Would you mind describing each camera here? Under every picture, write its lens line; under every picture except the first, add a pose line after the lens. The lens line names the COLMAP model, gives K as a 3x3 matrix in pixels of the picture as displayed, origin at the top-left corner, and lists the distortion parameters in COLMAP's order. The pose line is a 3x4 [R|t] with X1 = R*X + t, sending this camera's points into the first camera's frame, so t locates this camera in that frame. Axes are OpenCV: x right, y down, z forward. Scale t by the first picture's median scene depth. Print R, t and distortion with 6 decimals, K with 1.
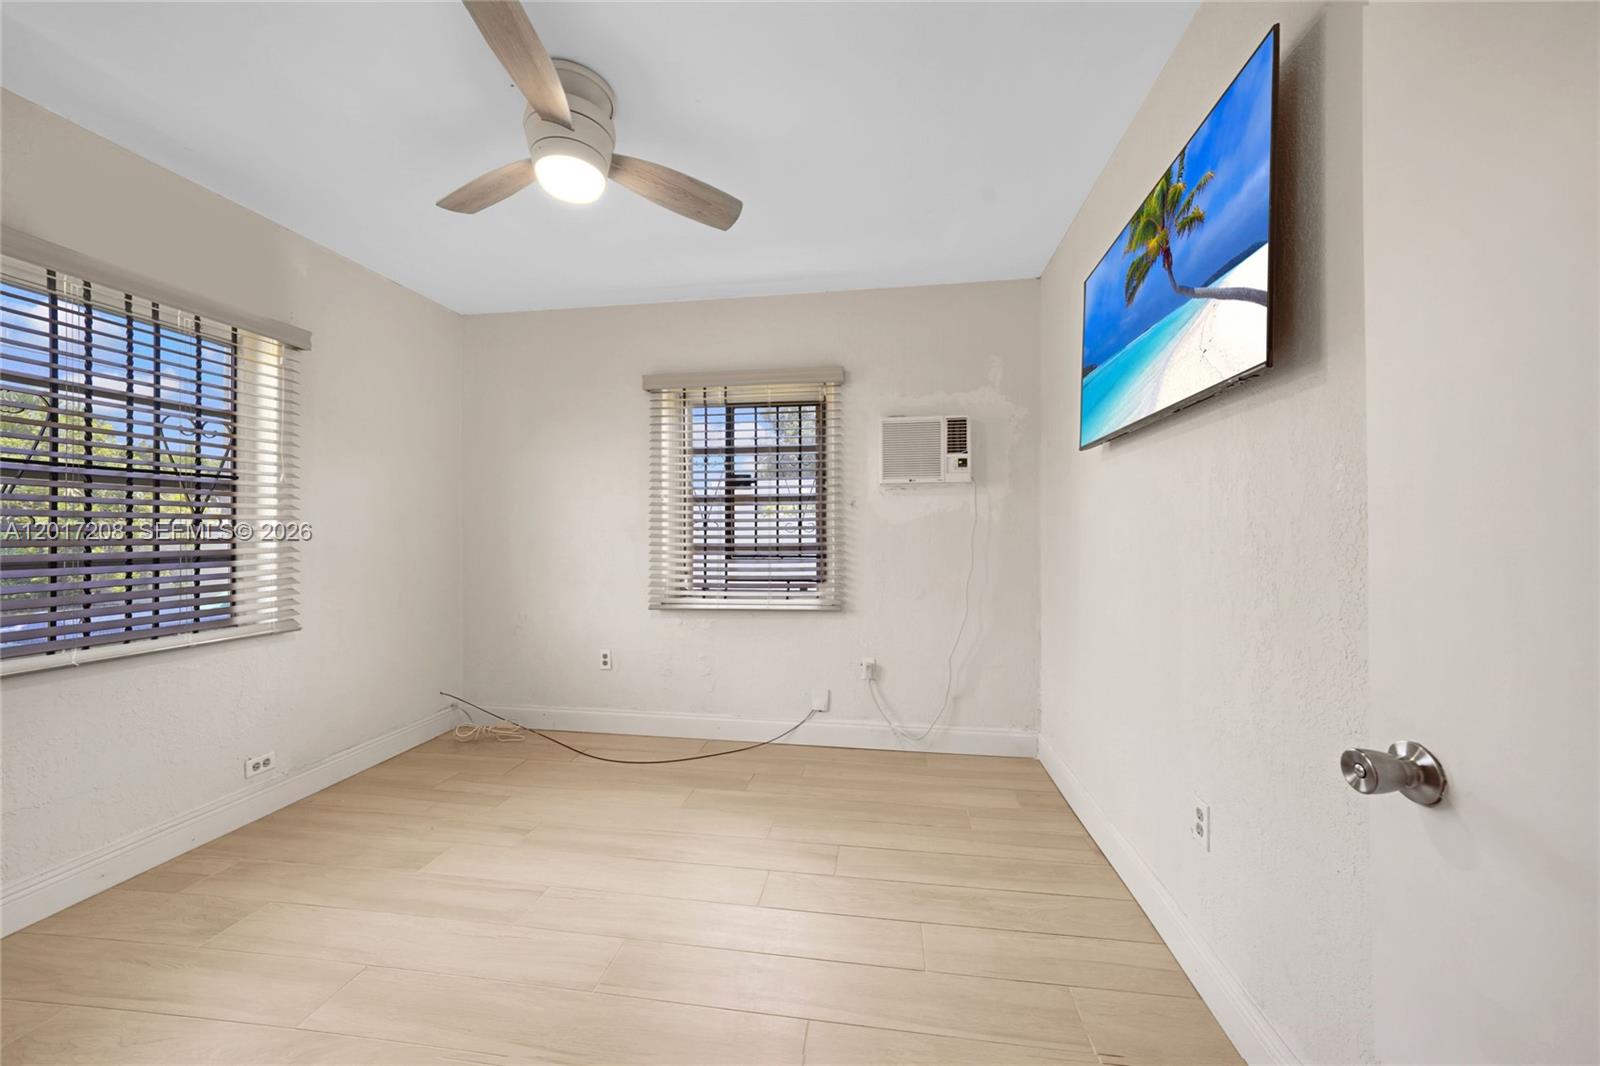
lens RADIAL K [[602.1, 0, 800.0], [0, 602.1, 533.0], [0, 0, 1]] dist [0.000715, 0.000227]
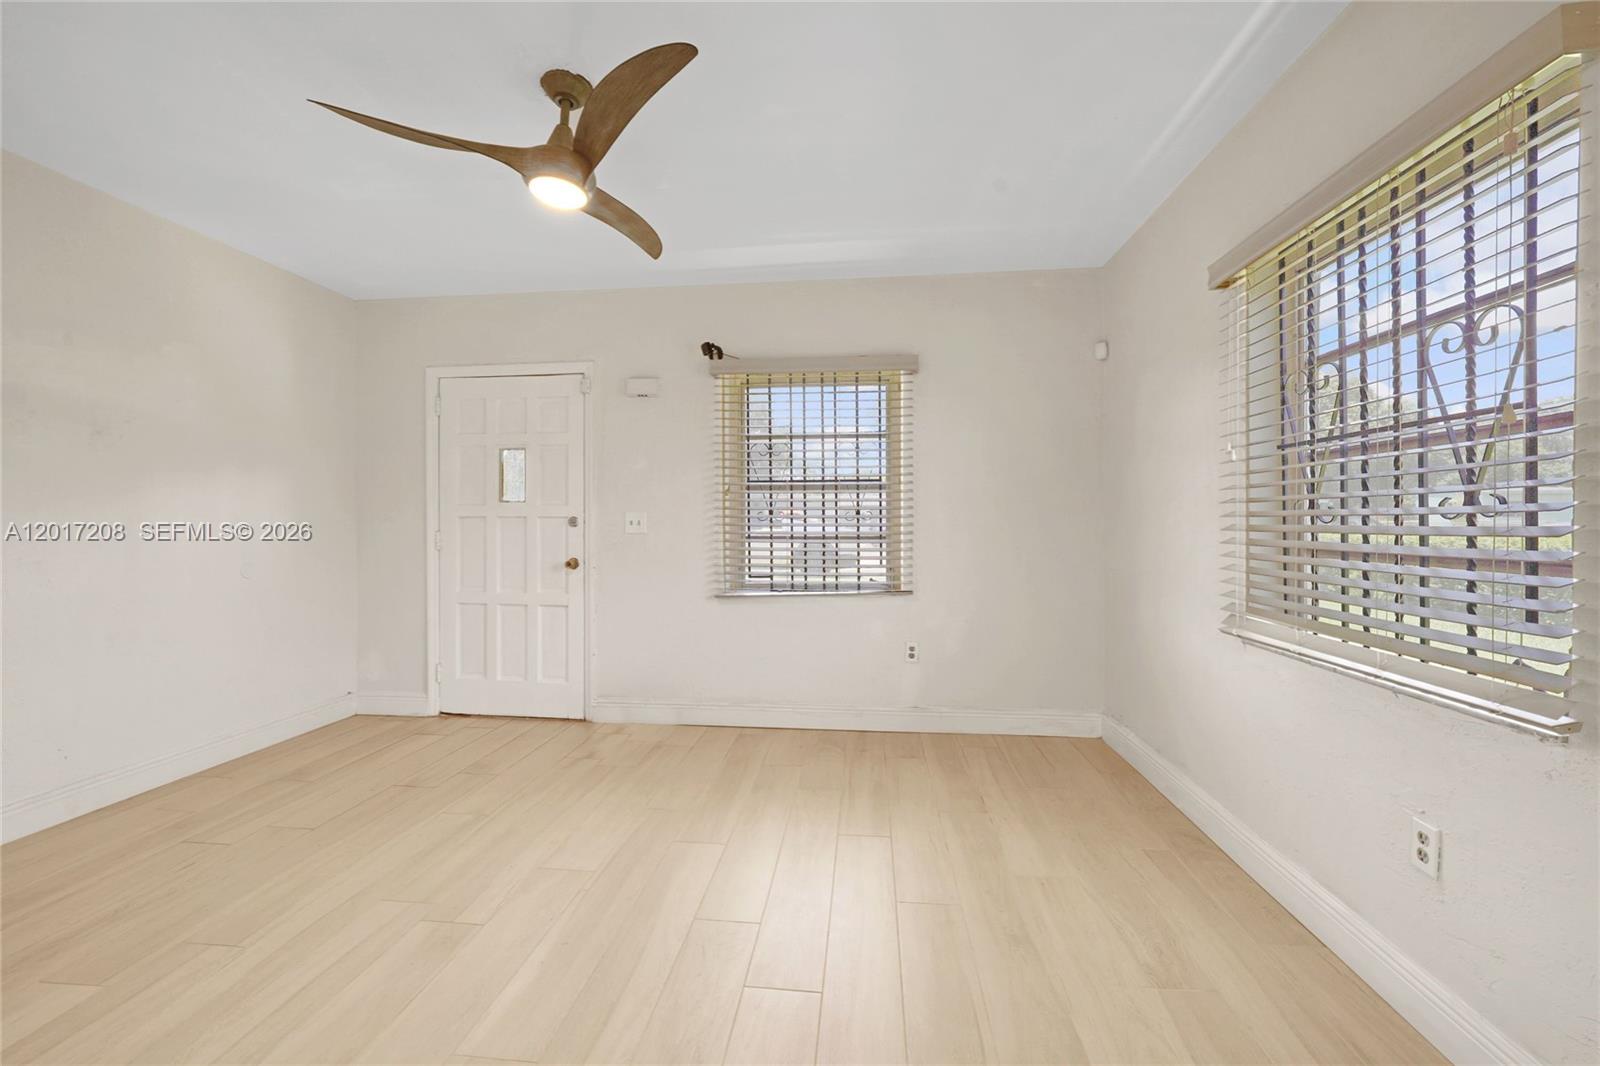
lens RADIAL K [[631.6, 0, 804.1], [0, 631.6, 522.3], [0, 0, 1]] dist [-0.010953, 0.006072]
pose [[0.048238, -0.002113, -0.998834, 0.485736], [0.002668, 0.999994, -0.001987, 0.009185], [0.998832, -0.002569, 0.048244, 0.732766]]
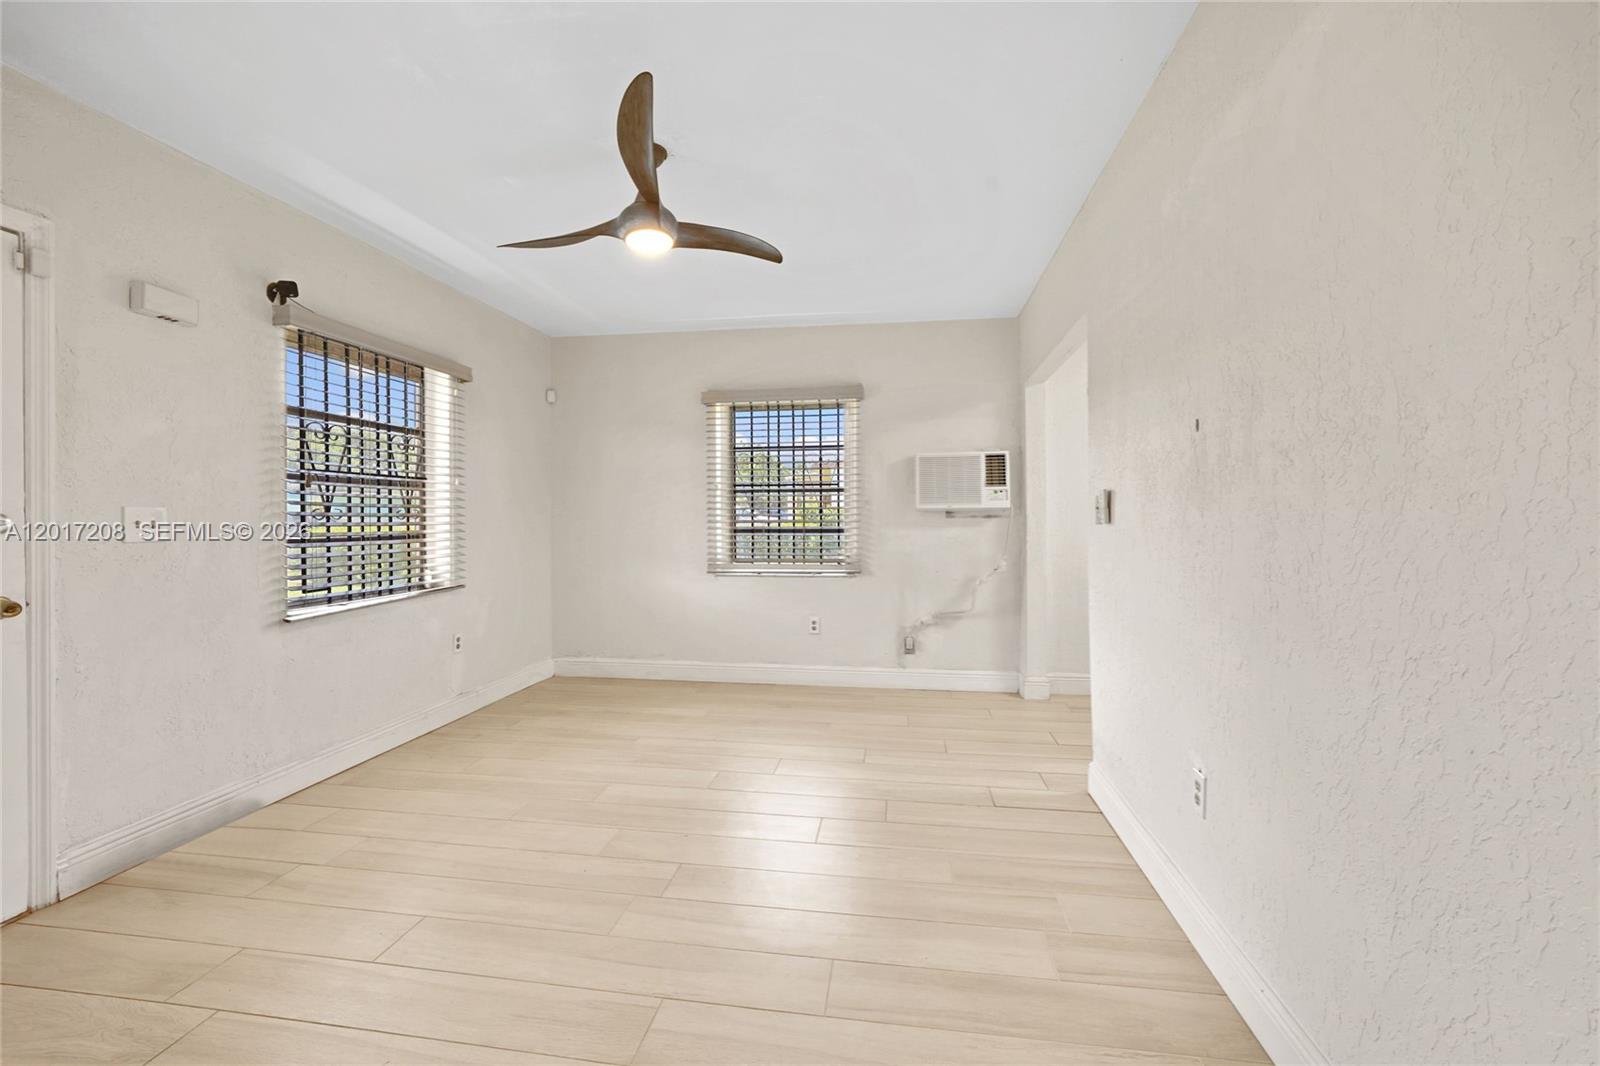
lens RADIAL K [[631.6, 0, 804.1], [0, 631.6, 522.3], [0, 0, 1]] dist [-0.010953, 0.006072]
pose [[0.999995, -0.001363, -0.002778, -0.070630], [0.001391, 0.999949, 0.009984, -0.003348], [0.002764, -0.009988, 0.999946, -0.426638]]
